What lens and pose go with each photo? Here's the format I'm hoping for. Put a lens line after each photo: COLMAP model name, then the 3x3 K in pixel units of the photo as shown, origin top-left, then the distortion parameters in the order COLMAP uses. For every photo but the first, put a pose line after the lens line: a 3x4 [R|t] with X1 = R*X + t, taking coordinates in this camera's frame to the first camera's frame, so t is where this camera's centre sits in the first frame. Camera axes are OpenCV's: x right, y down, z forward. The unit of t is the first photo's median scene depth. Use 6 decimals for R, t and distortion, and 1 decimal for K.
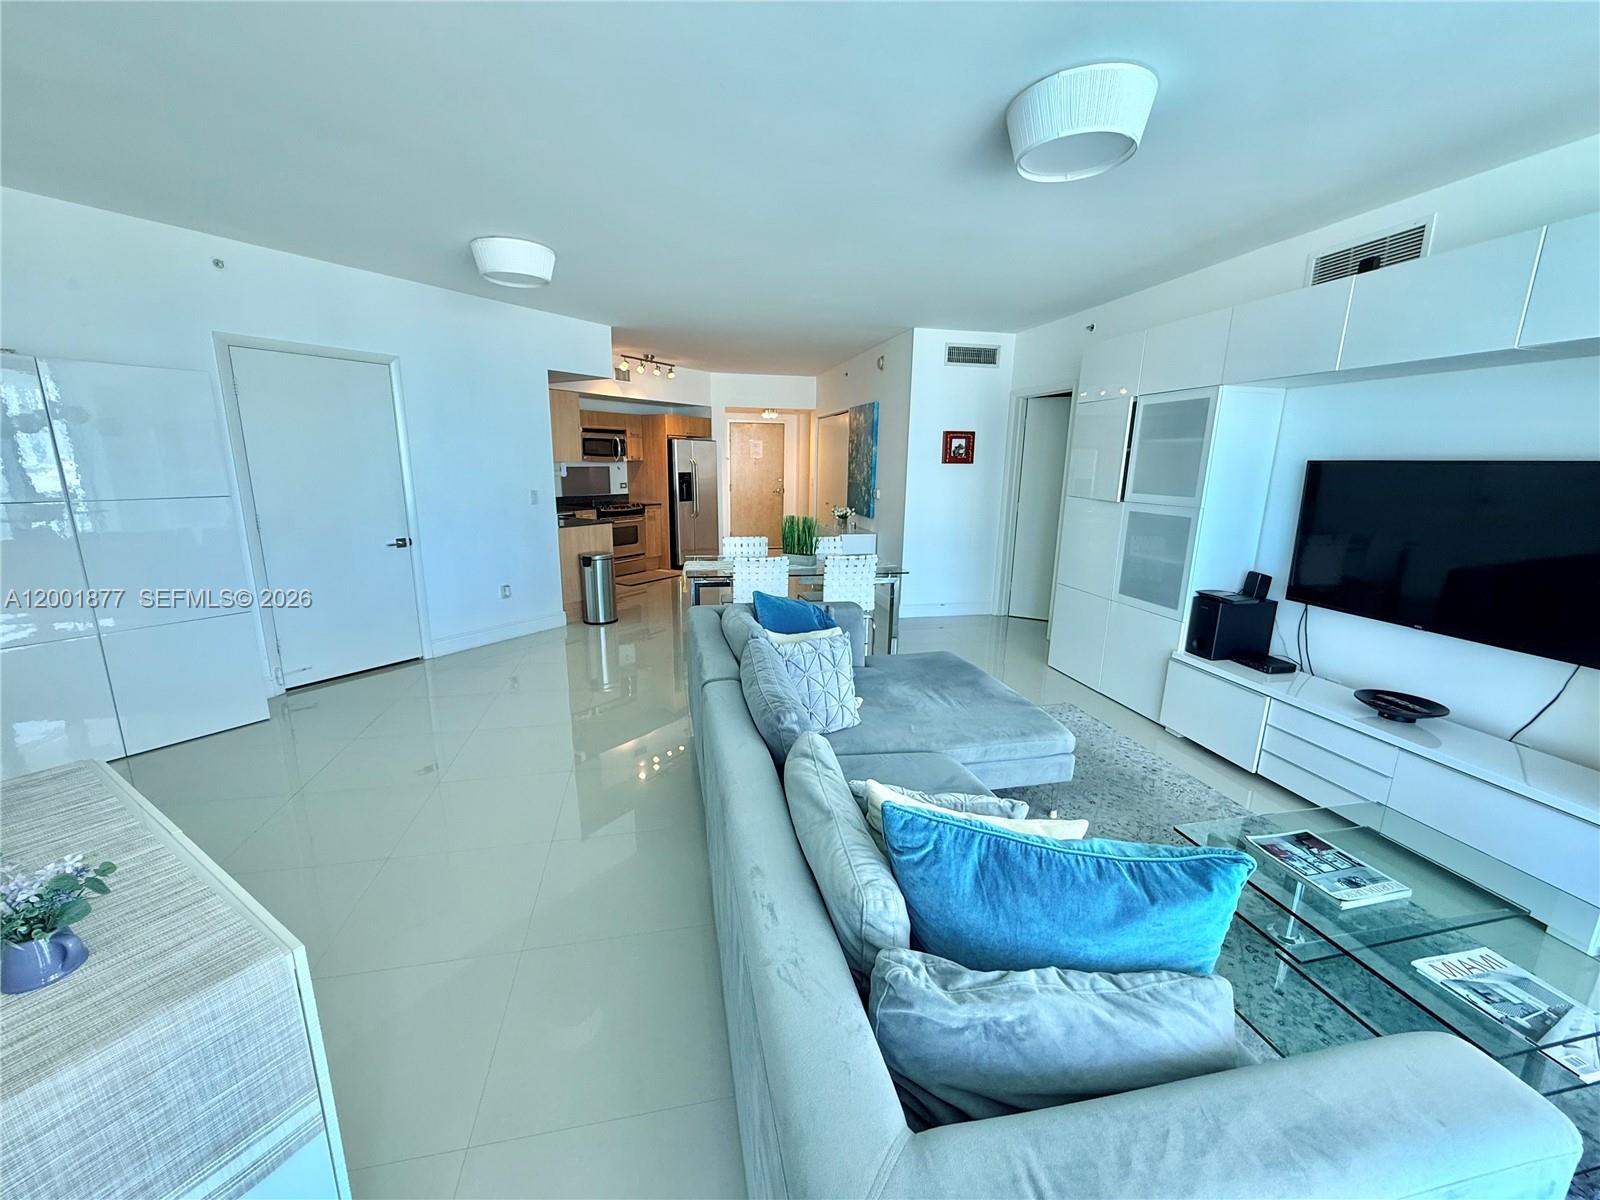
lens RADIAL K [[636.6, 0, 792.4], [0, 636.6, 605.3], [0, 0, 1]] dist [-0.000332, 0.000398]
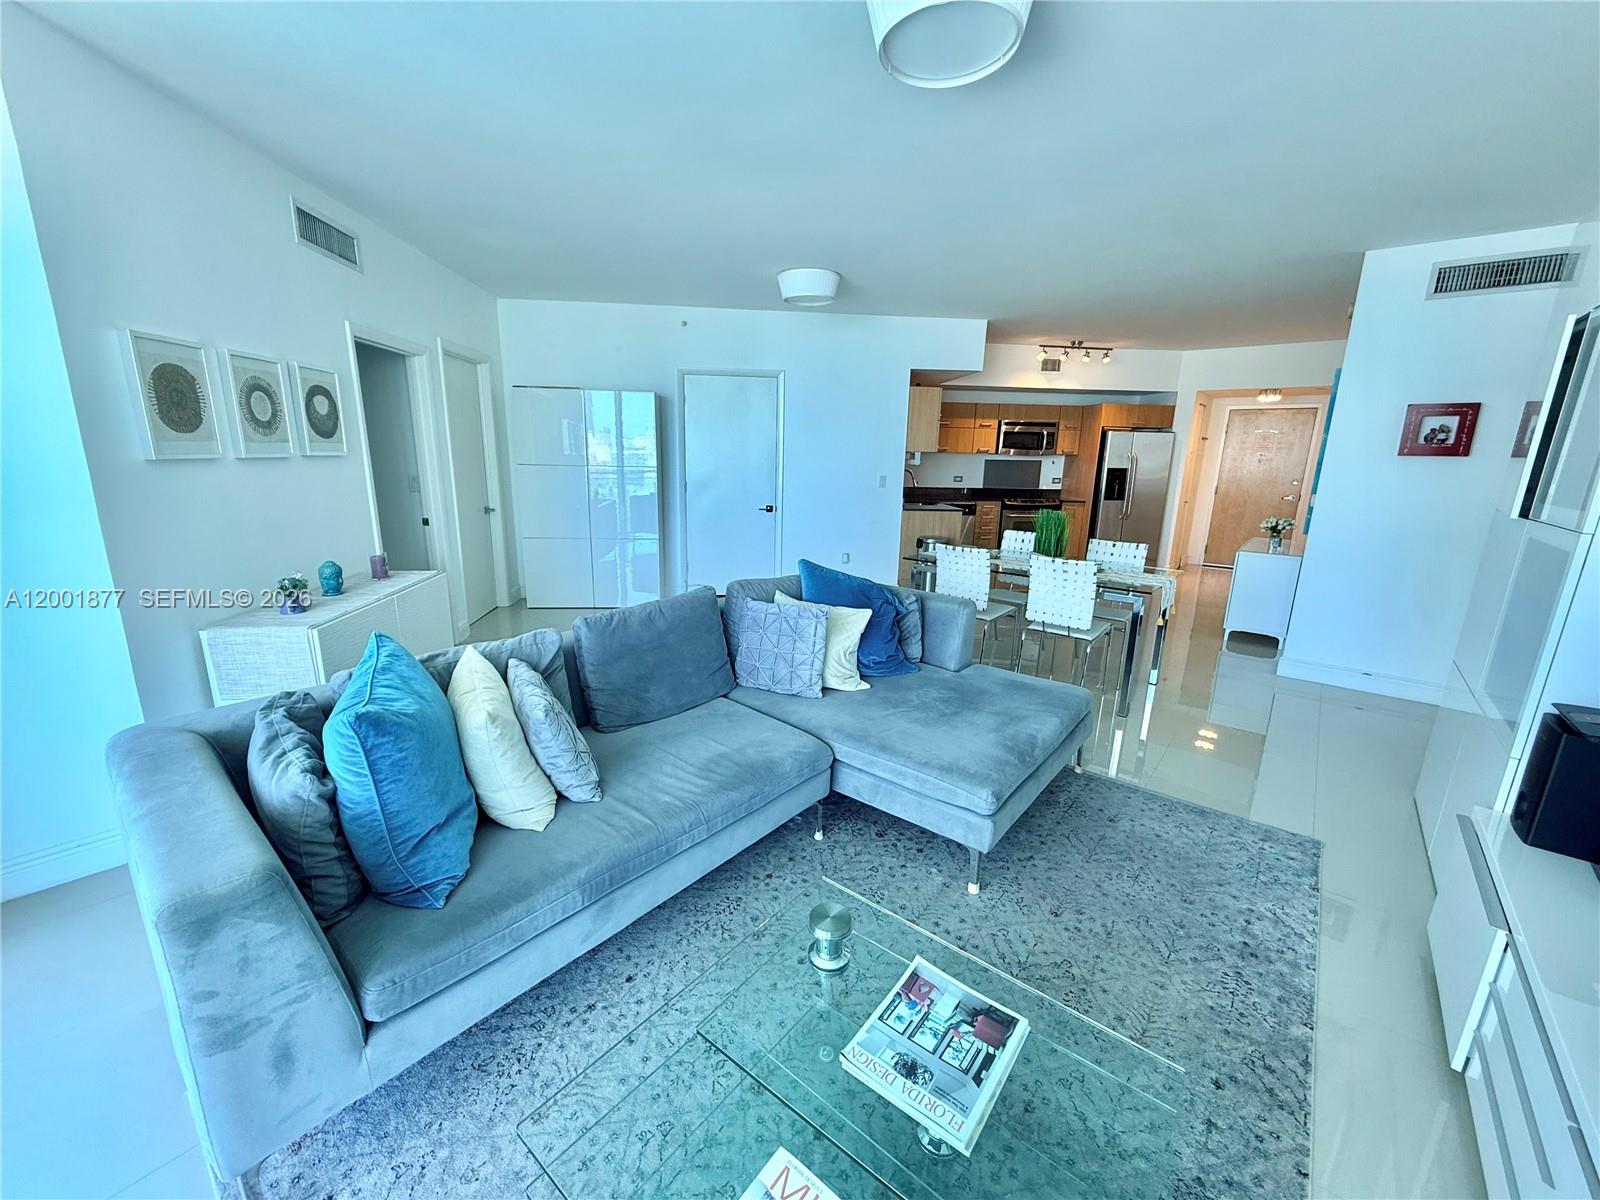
lens RADIAL K [[636.6, 0, 792.9], [0, 636.6, 599.8], [0, 0, 1]] dist [-0.000332, 0.000398]
pose [[0.626225, 0.178035, -0.759043, 0.299366], [-0.186096, 0.979570, 0.076227, -0.013143], [0.757107, 0.093520, 0.646563, 0.112254]]
